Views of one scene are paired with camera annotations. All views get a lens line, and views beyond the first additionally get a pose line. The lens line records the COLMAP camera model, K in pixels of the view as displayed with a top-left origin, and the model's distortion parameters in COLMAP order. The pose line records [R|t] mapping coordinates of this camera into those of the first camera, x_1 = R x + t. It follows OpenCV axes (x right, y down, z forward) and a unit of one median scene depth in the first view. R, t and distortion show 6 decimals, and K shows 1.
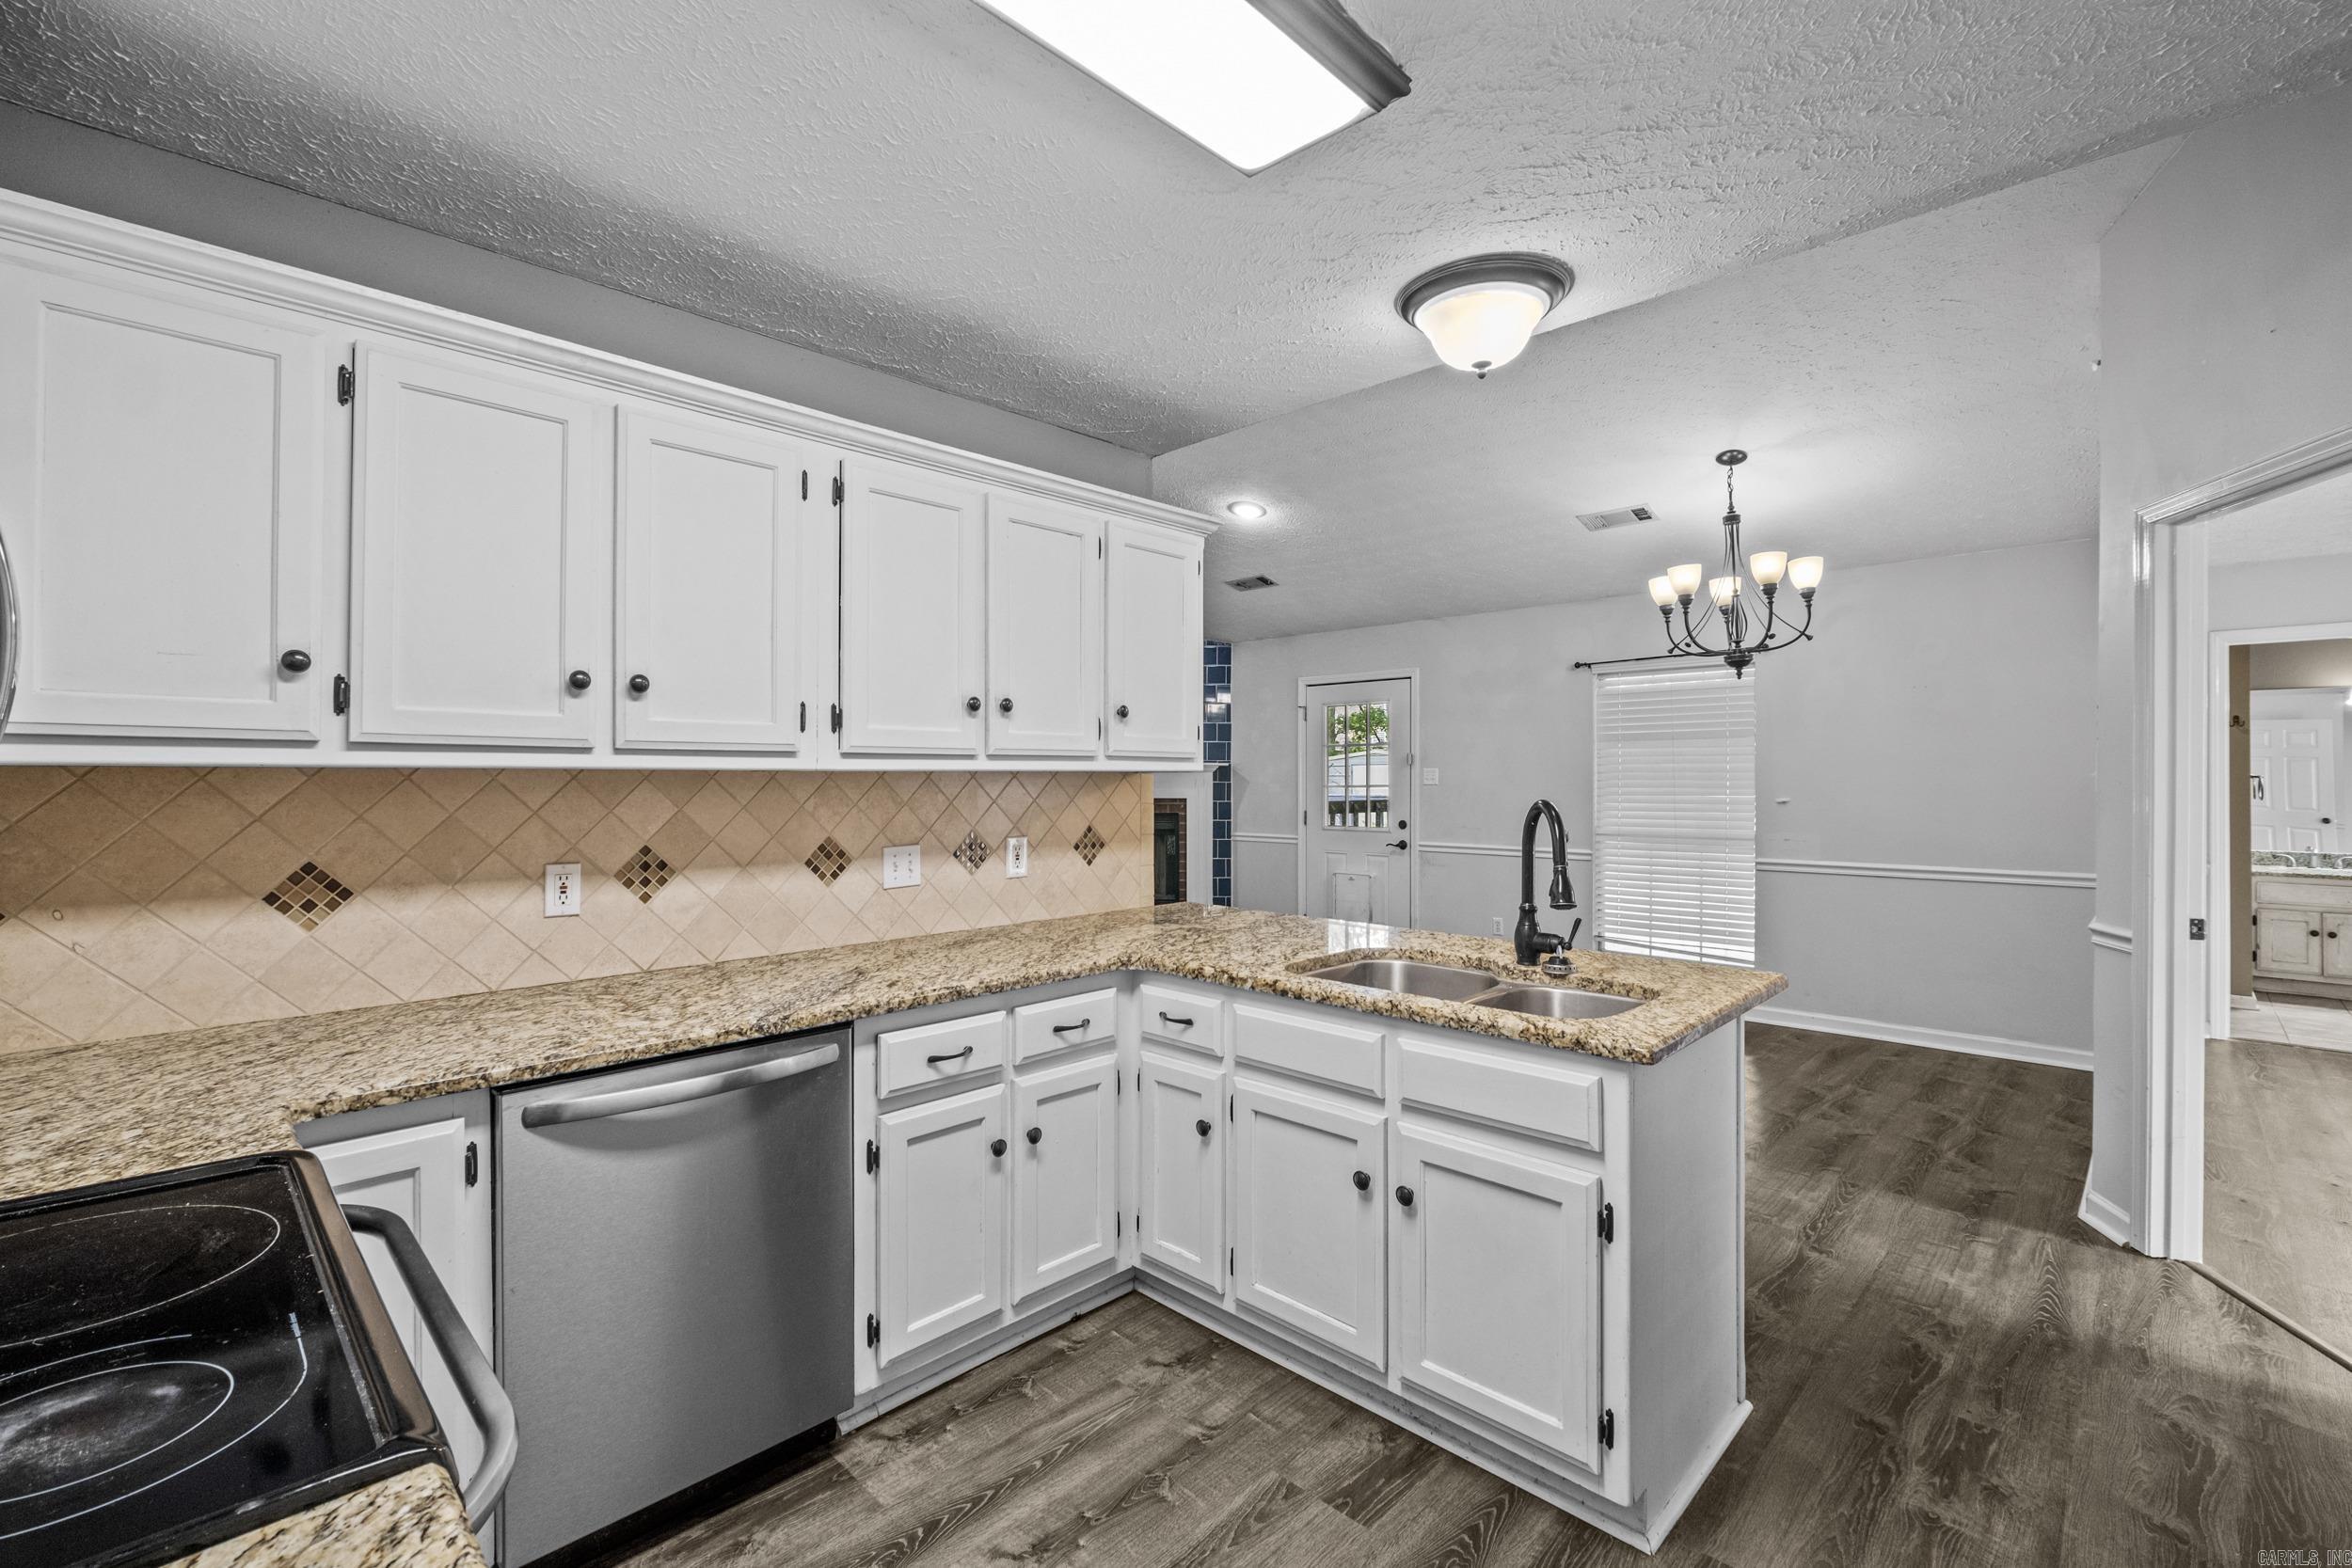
lens RADIAL K [[1021.9, 0, 1175.0], [0, 1021.9, 777.3], [0, 0, 1]] dist [-0.001598, -0.000041]
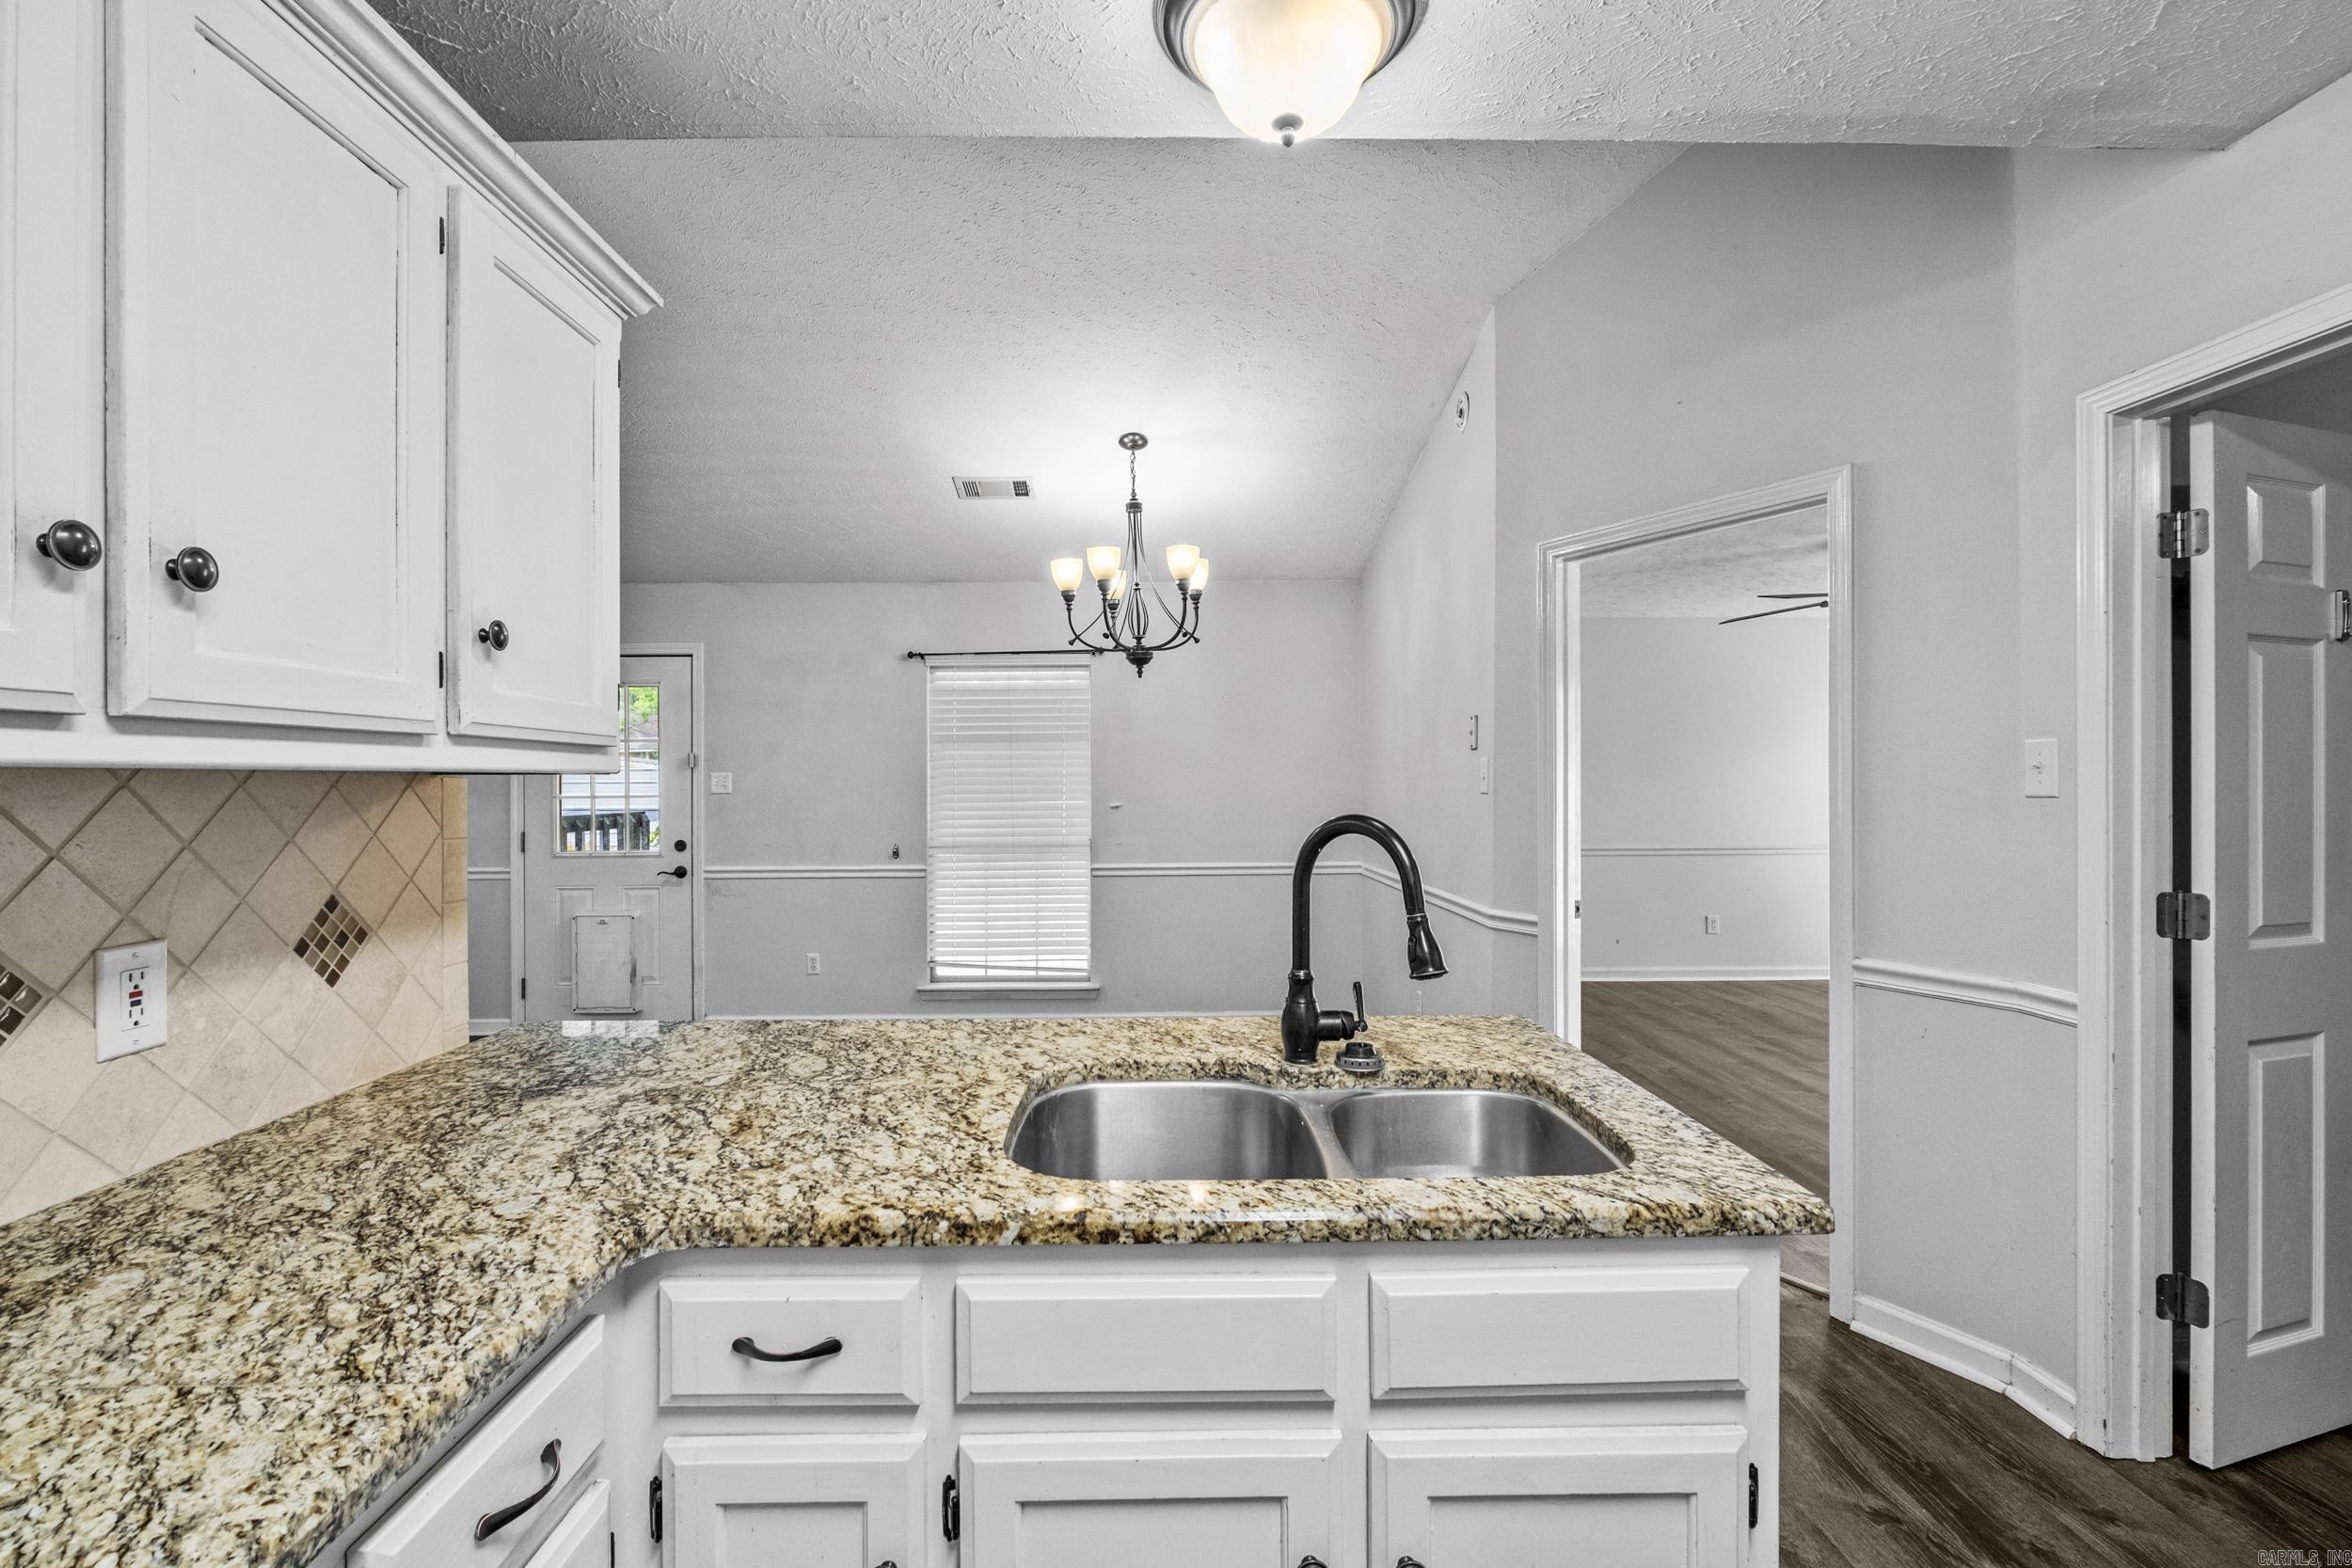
lens RADIAL K [[1021.9, 0, 1167.6], [0, 1021.9, 785.0], [0, 0, 1]] dist [-0.001598, -0.000041]
pose [[0.708563, -0.004631, 0.705632, -0.072783], [0.004477, 0.999988, 0.002068, 0.000851], [-0.705633, 0.001694, 0.708575, 0.243641]]
